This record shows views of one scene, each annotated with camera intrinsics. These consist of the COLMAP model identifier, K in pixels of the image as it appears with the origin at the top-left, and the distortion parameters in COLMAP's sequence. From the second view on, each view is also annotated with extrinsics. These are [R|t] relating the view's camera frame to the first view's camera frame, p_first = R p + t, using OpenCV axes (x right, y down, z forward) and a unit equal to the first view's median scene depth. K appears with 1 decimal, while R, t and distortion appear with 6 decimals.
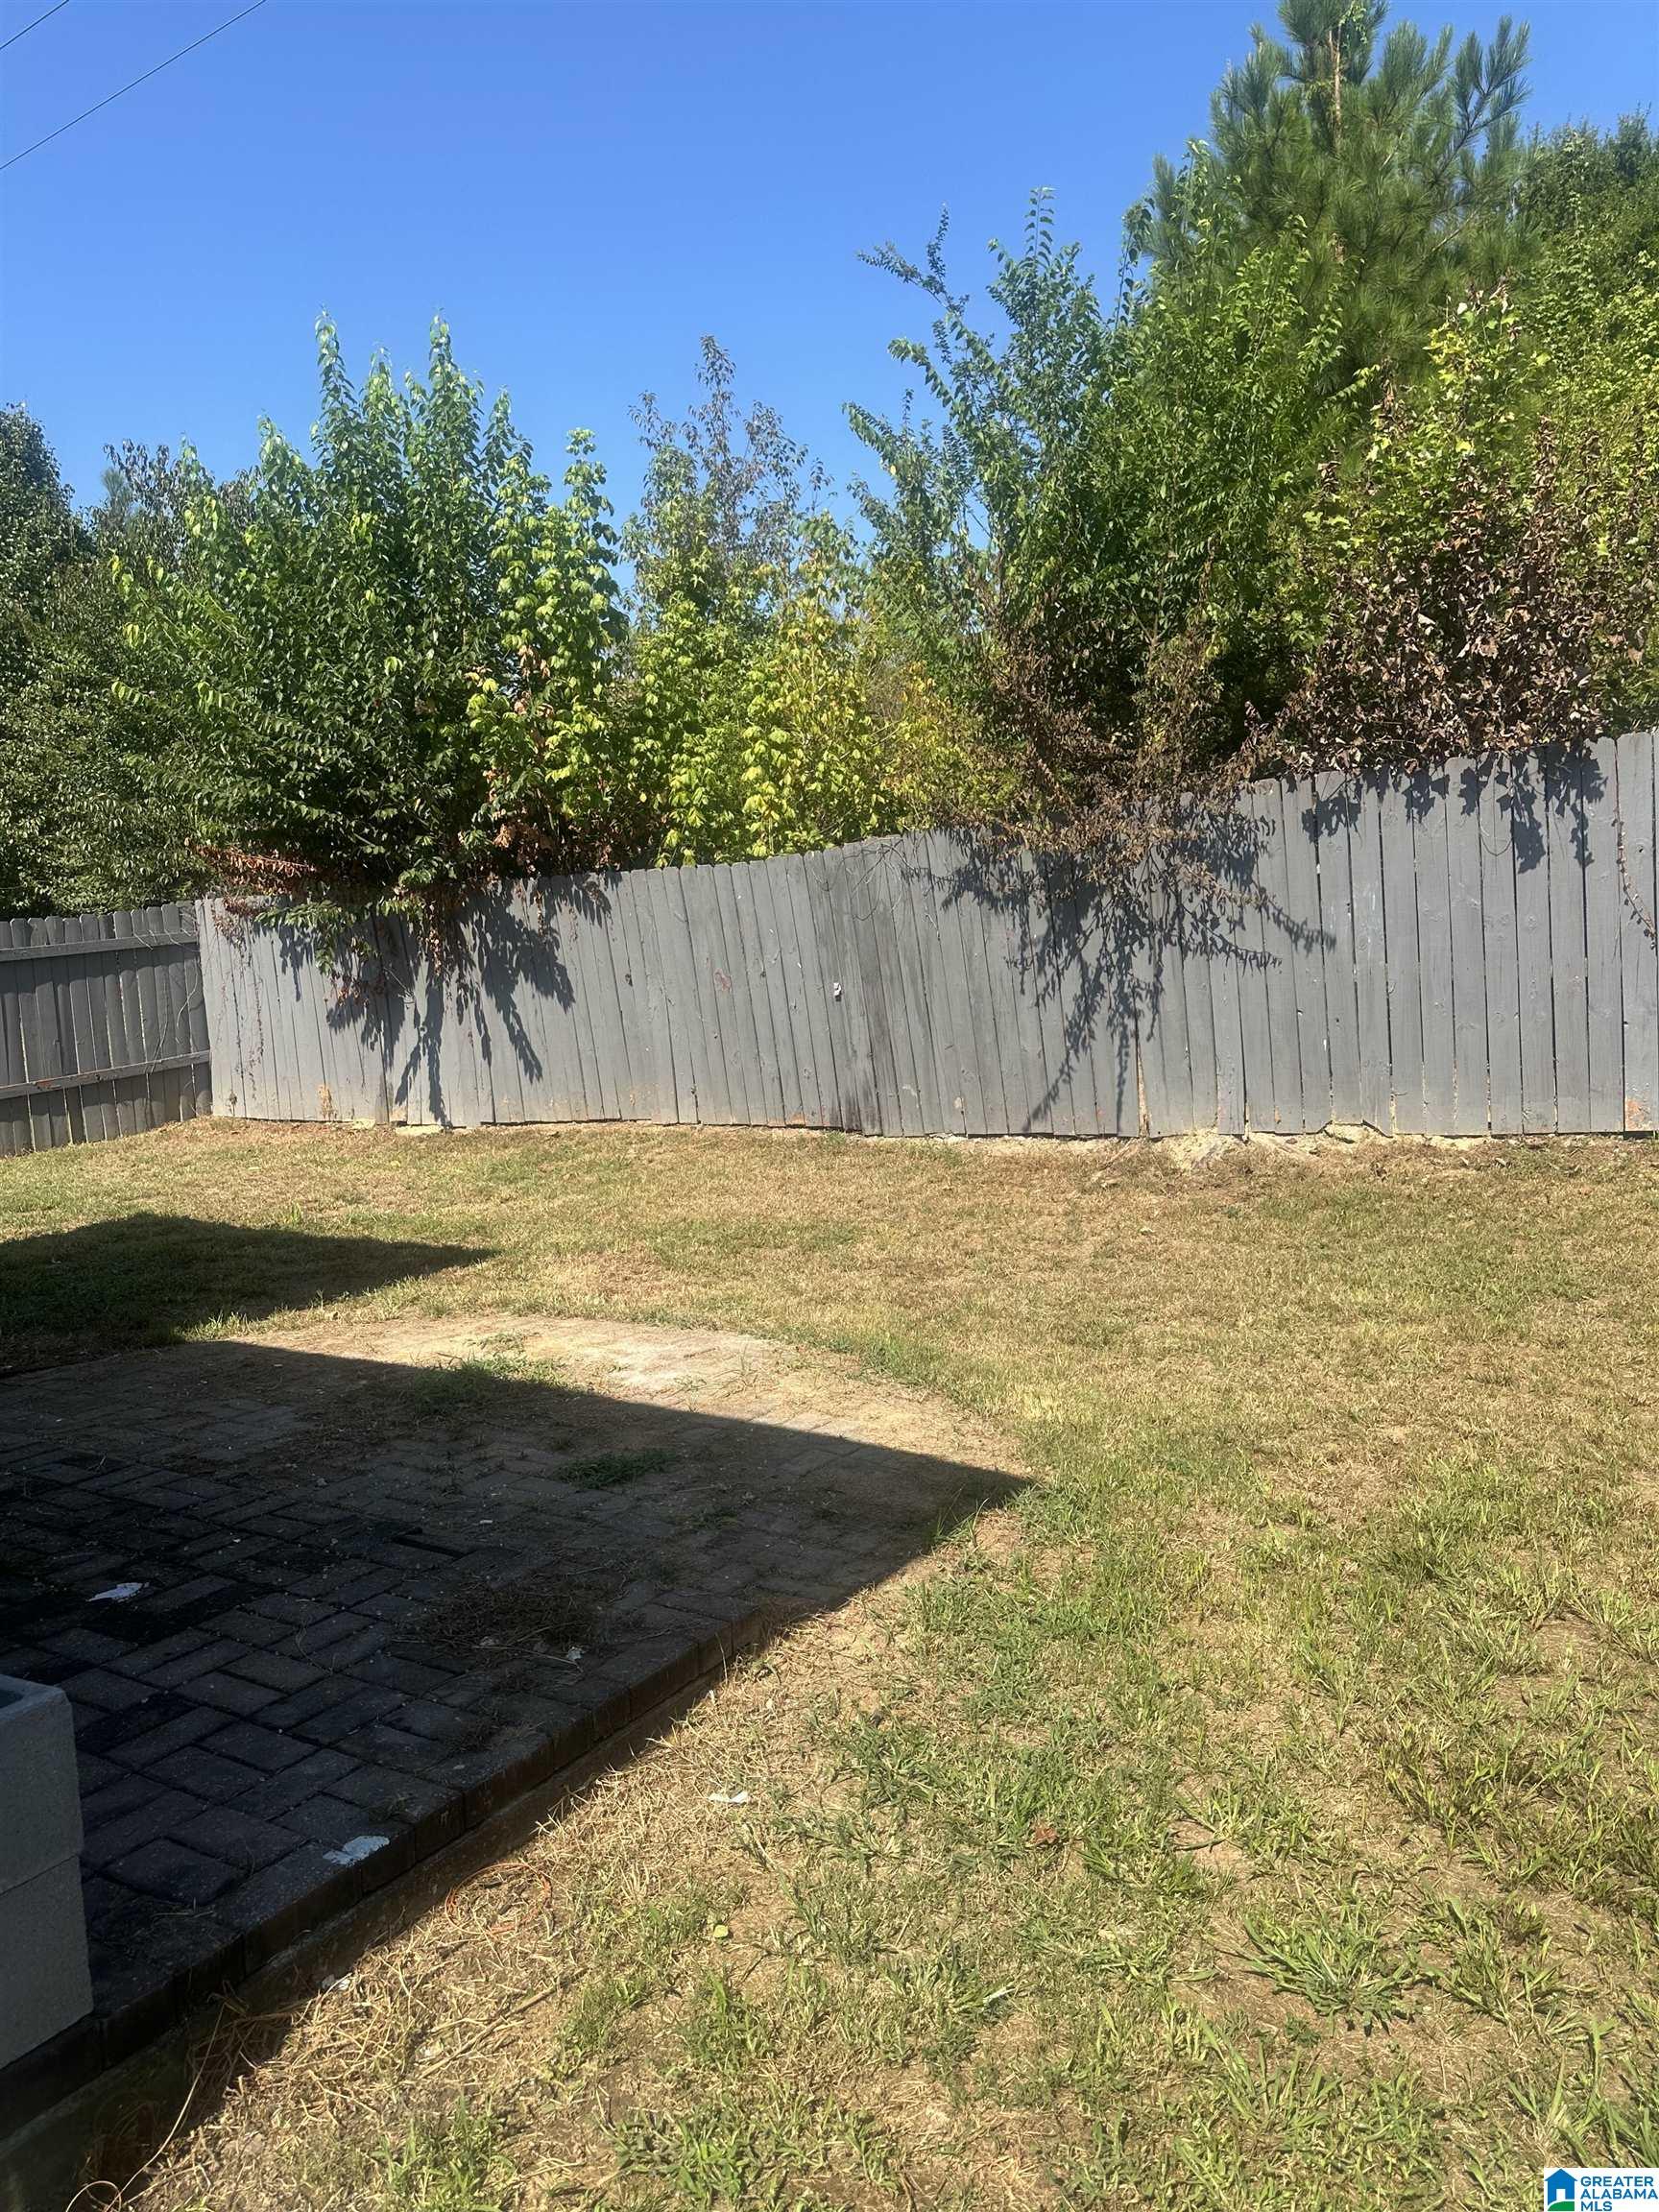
lens RADIAL K [[1561.8, 0, 823.5], [0, 1561.8, 1111.7], [0, 0, 1]] dist [0.177873, -0.364575]
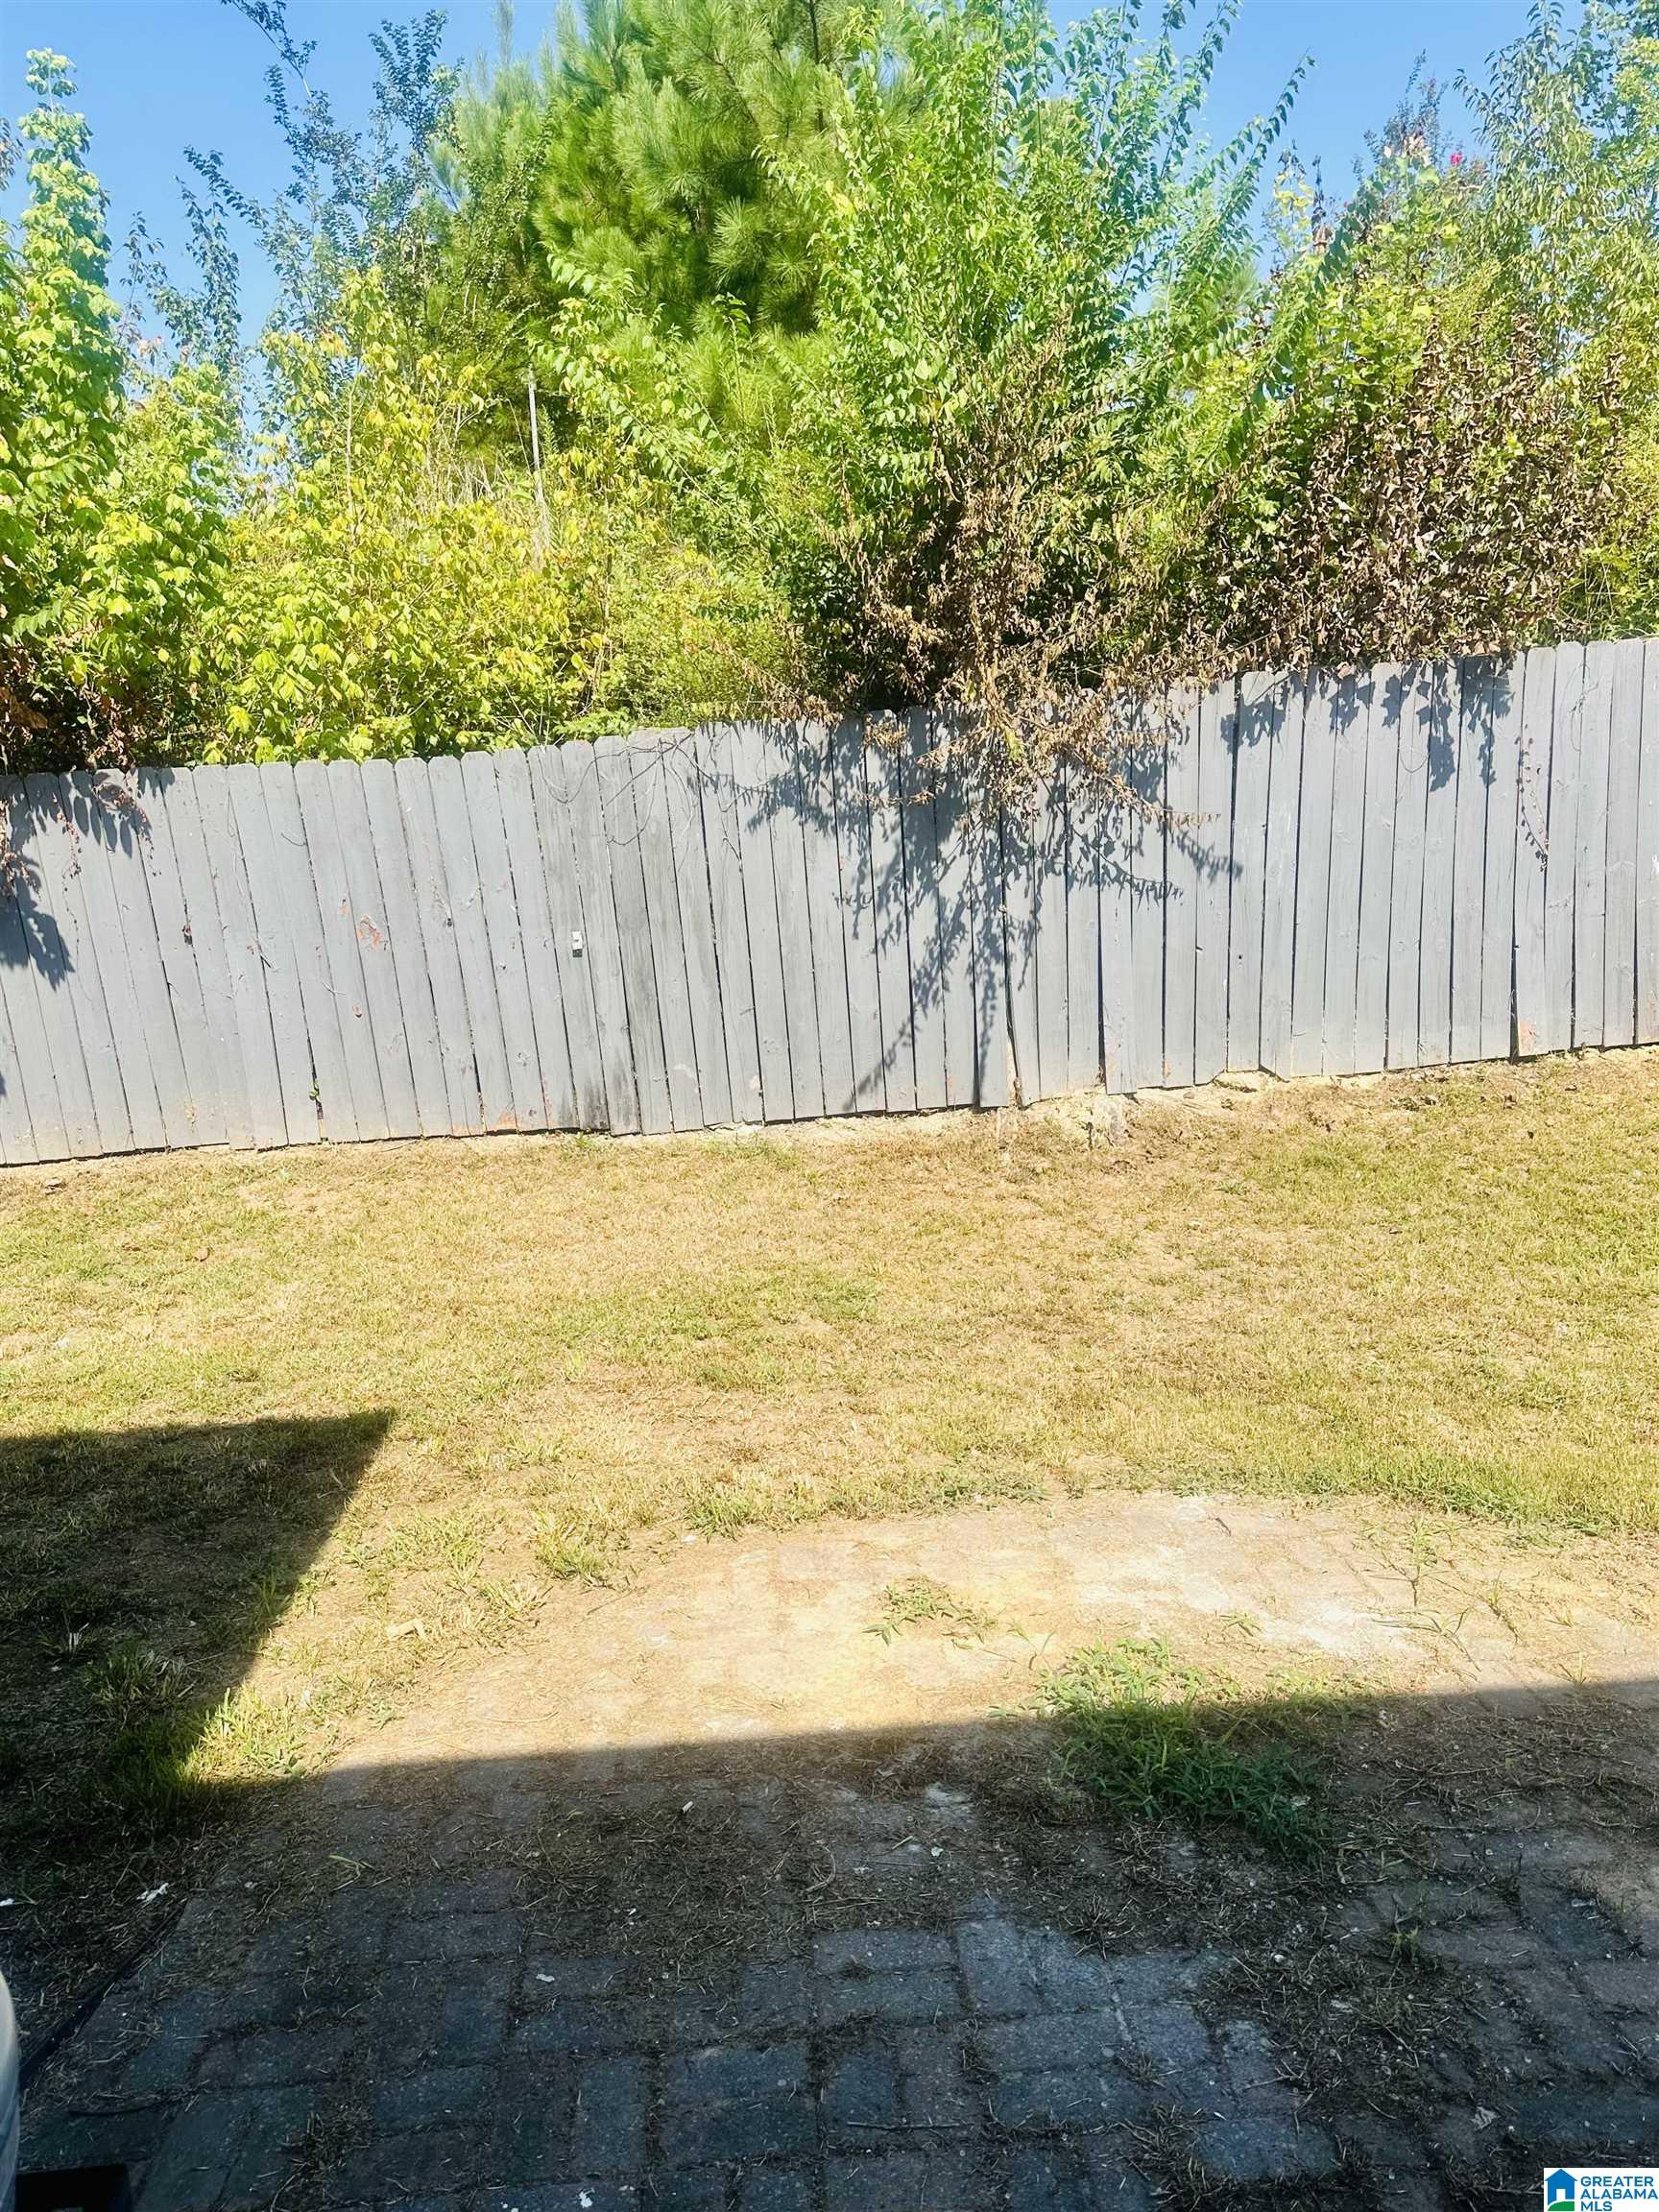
lens RADIAL K [[1532.9, 0, 818.5], [0, 1532.9, 1116.7], [0, 0, 1]] dist [0.160467, -0.257024]
pose [[0.812728, -0.101129, 0.573800, -0.345966], [0.073729, 0.994756, 0.070890, -0.042440], [-0.577960, -0.015308, 0.815921, 0.377023]]
